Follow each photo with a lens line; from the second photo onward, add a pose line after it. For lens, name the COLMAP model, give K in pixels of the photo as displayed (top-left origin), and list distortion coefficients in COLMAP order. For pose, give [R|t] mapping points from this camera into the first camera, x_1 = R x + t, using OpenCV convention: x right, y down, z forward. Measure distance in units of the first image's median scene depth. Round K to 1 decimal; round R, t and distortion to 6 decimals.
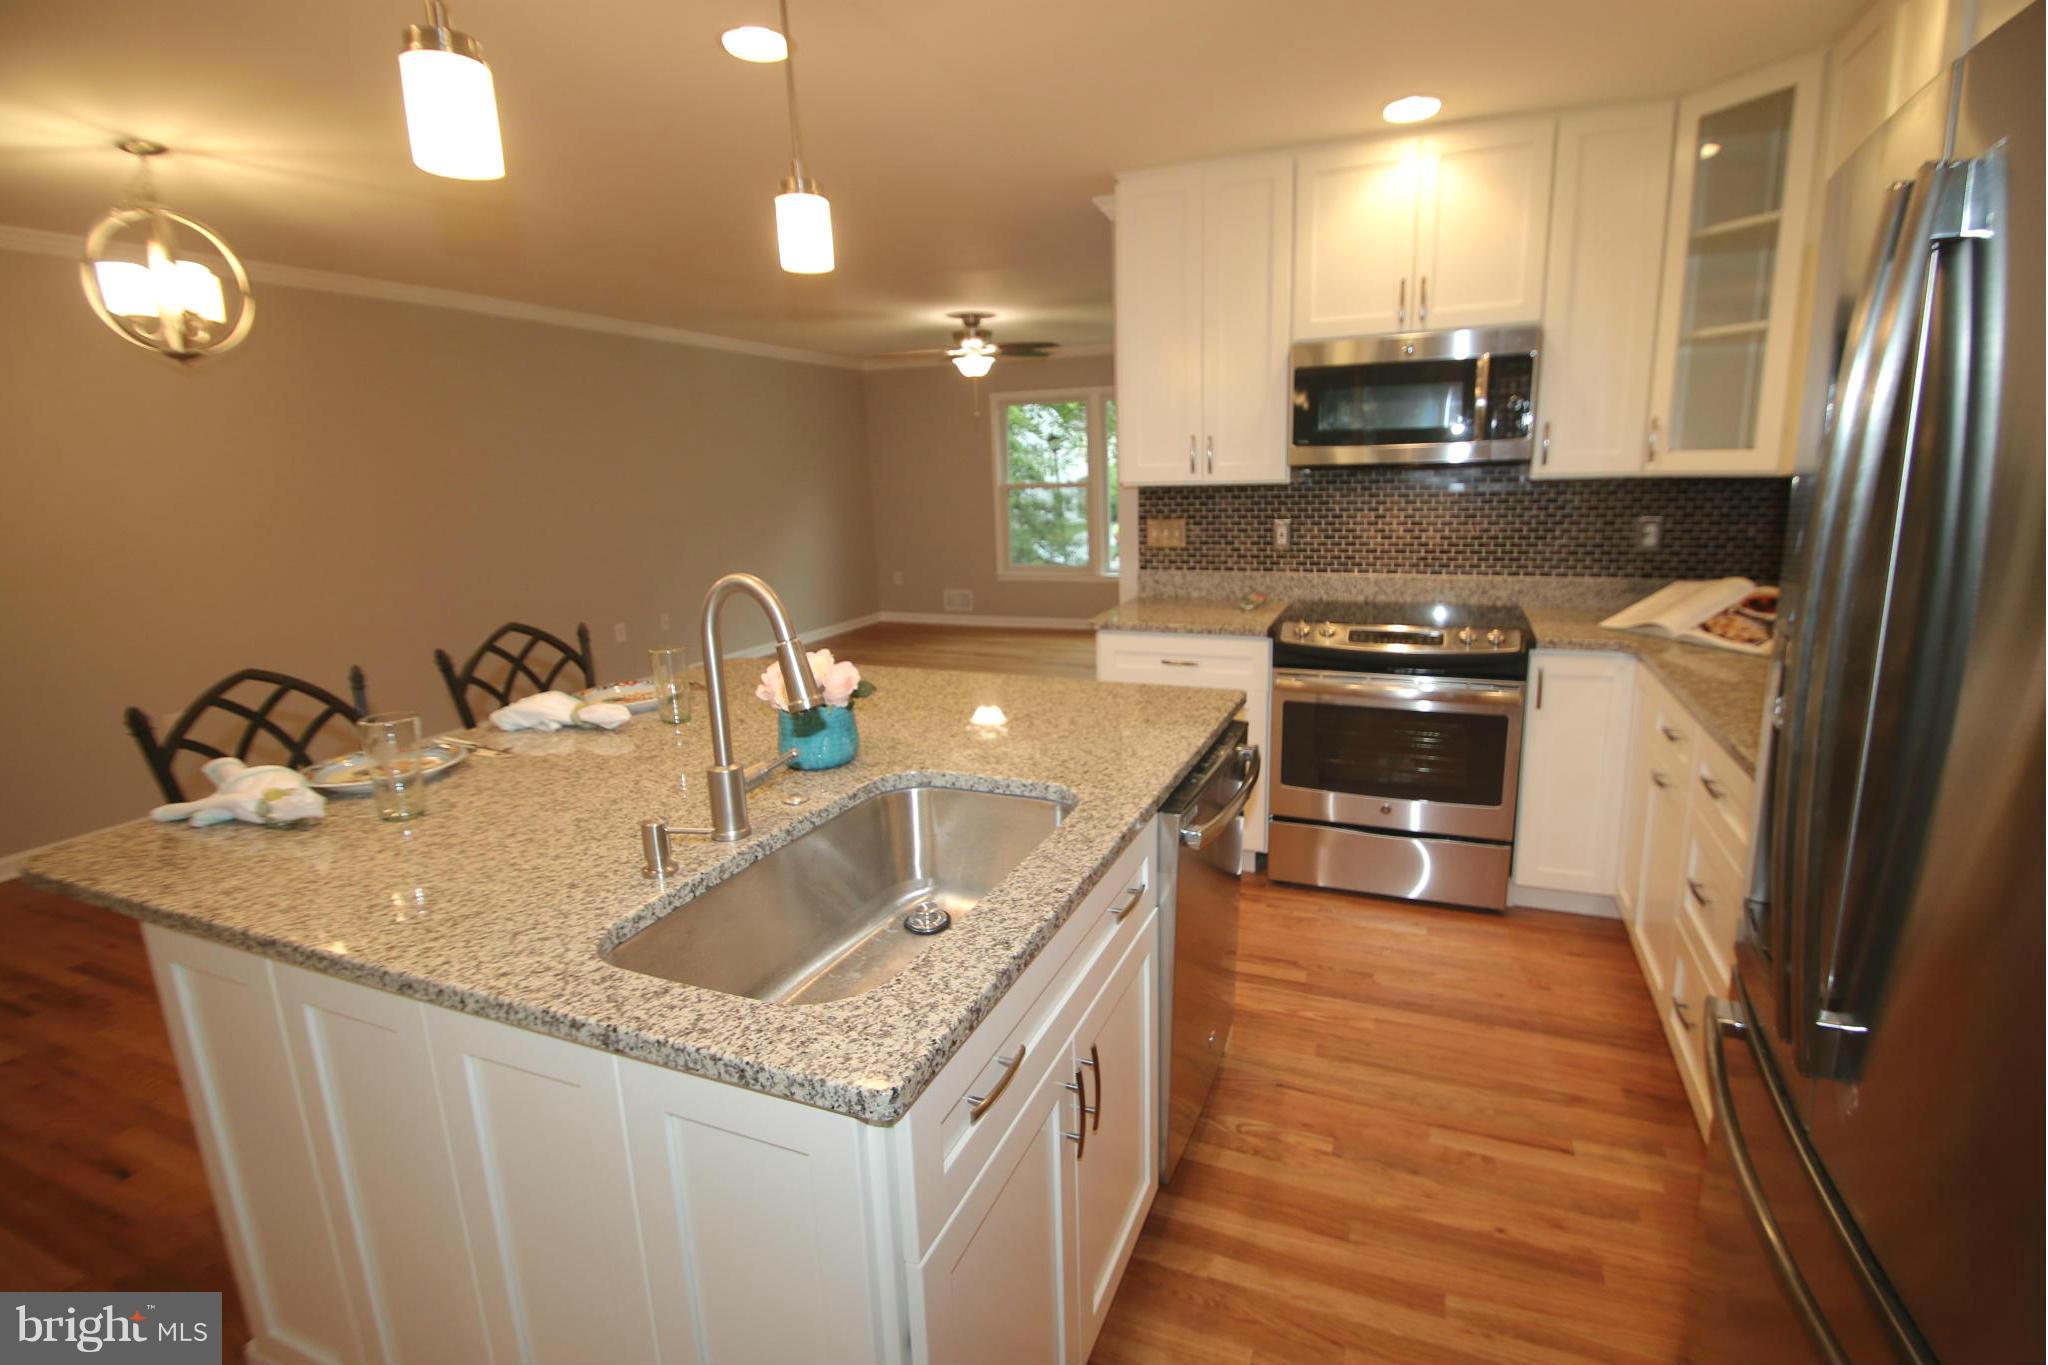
lens RADIAL K [[925.5, 0, 1078.5], [0, 925.5, 673.6], [0, 0, 1]] dist [-0.002142, -0.000523]
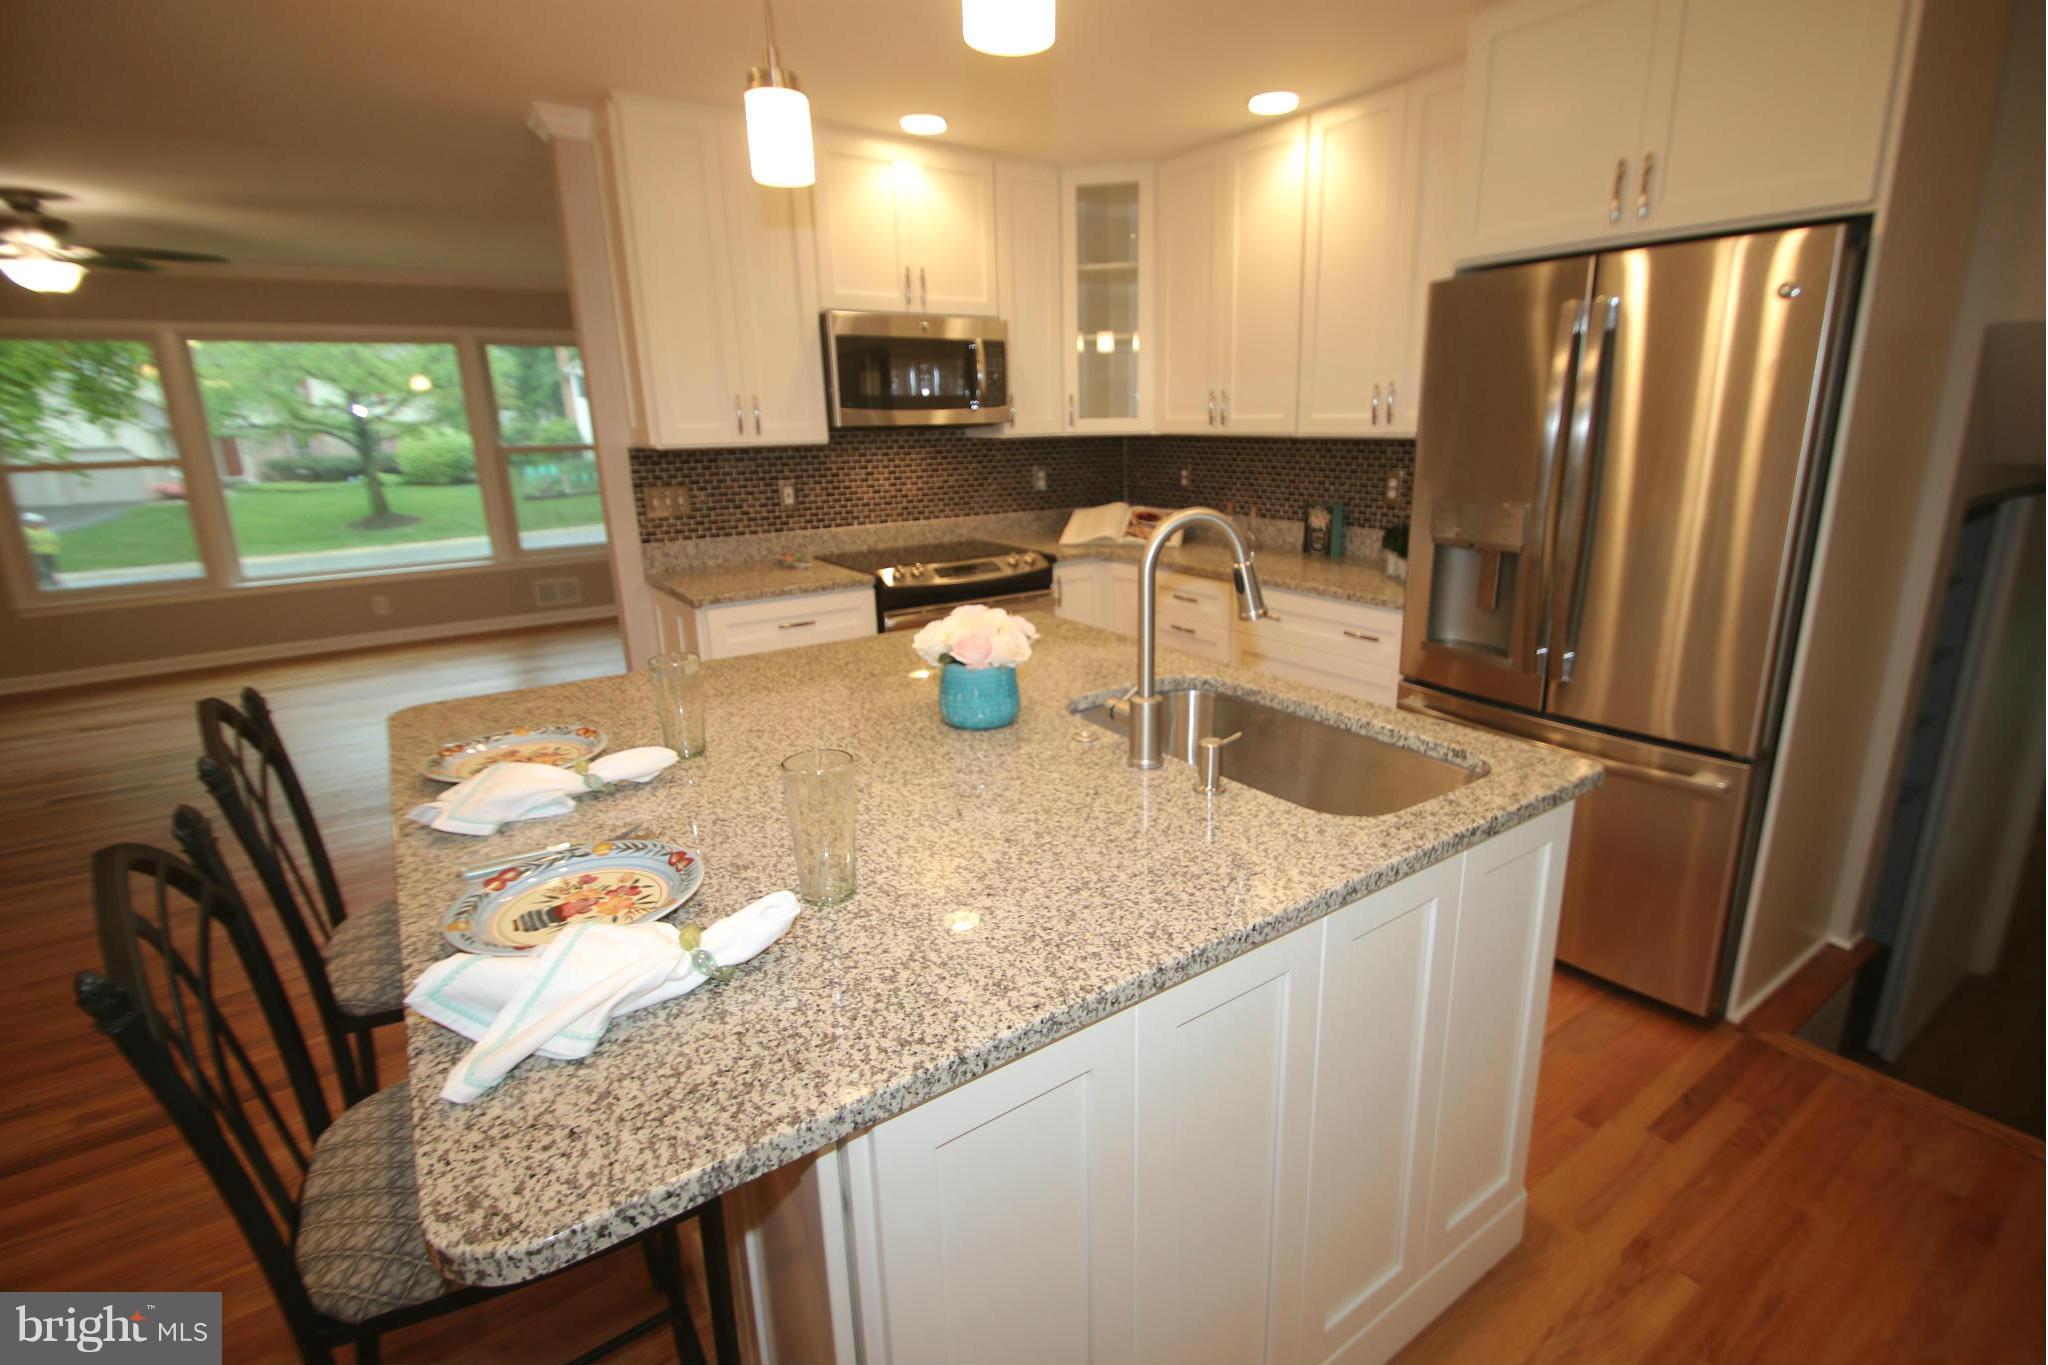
lens RADIAL K [[936.7, 0, 1025.5], [0, 936.7, 671.8], [0, 0, 1]] dist [0.000050, -0.007179]
pose [[0.563470, -0.200842, 0.801352, -0.551696], [0.183015, 0.976244, 0.115988, -0.032719], [-0.805610, 0.081304, 0.586841, 0.204210]]
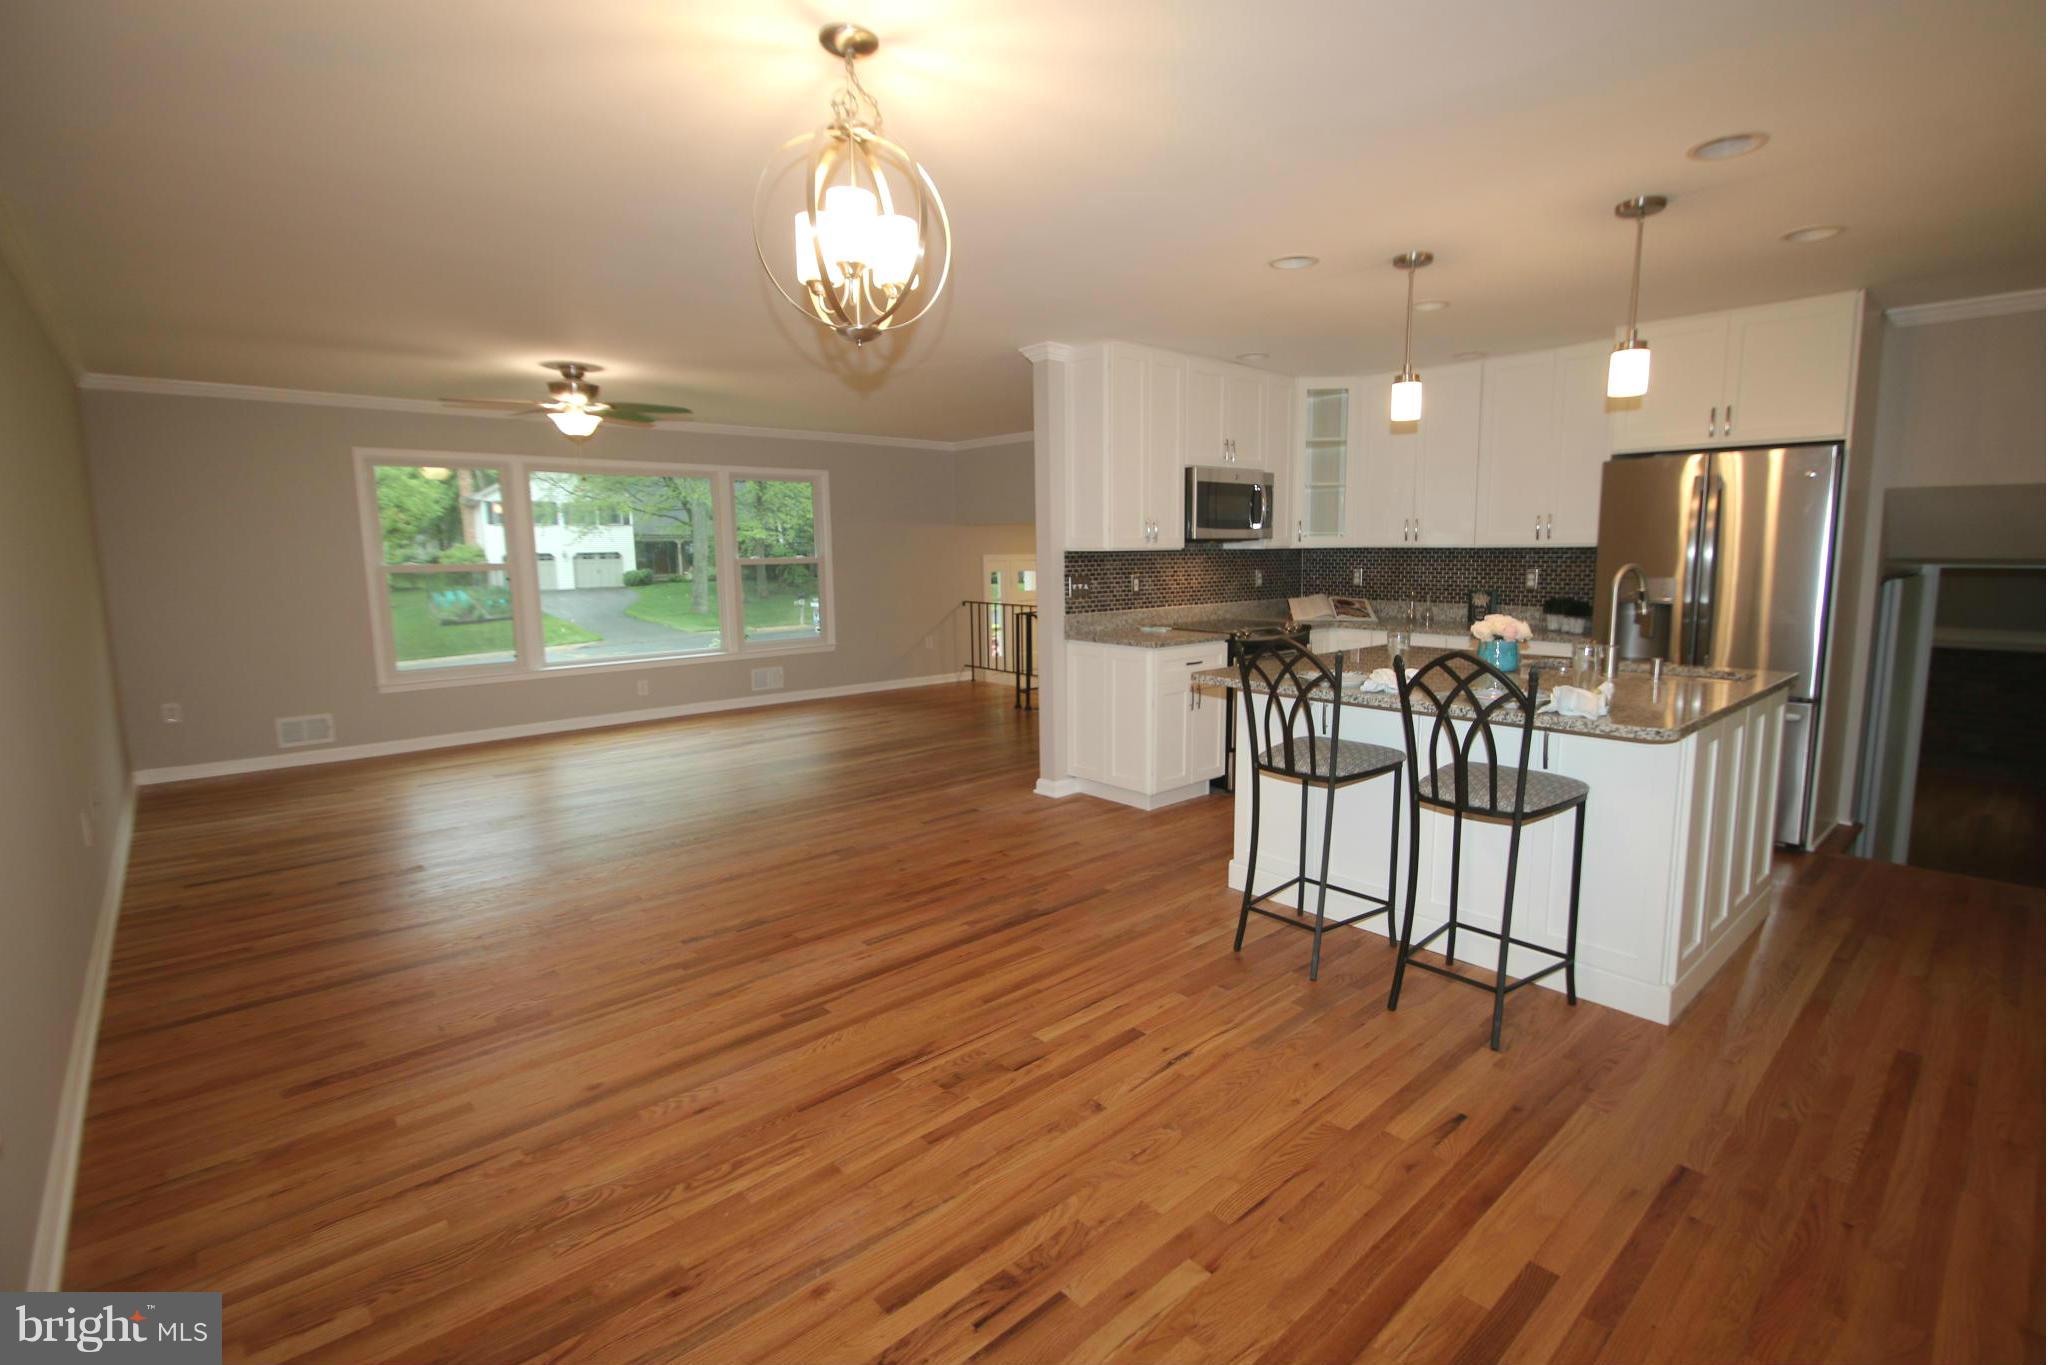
lens RADIAL K [[946.0, 0, 1024.0], [0, 946.0, 682.5], [0, 0, 1]] dist [0.000107, -0.000009]
pose [[0.454481, -0.104187, 0.884642, -1.357851], [0.192066, 0.981237, 0.016890, -0.058532], [-0.869803, 0.162233, 0.465965, 0.501049]]
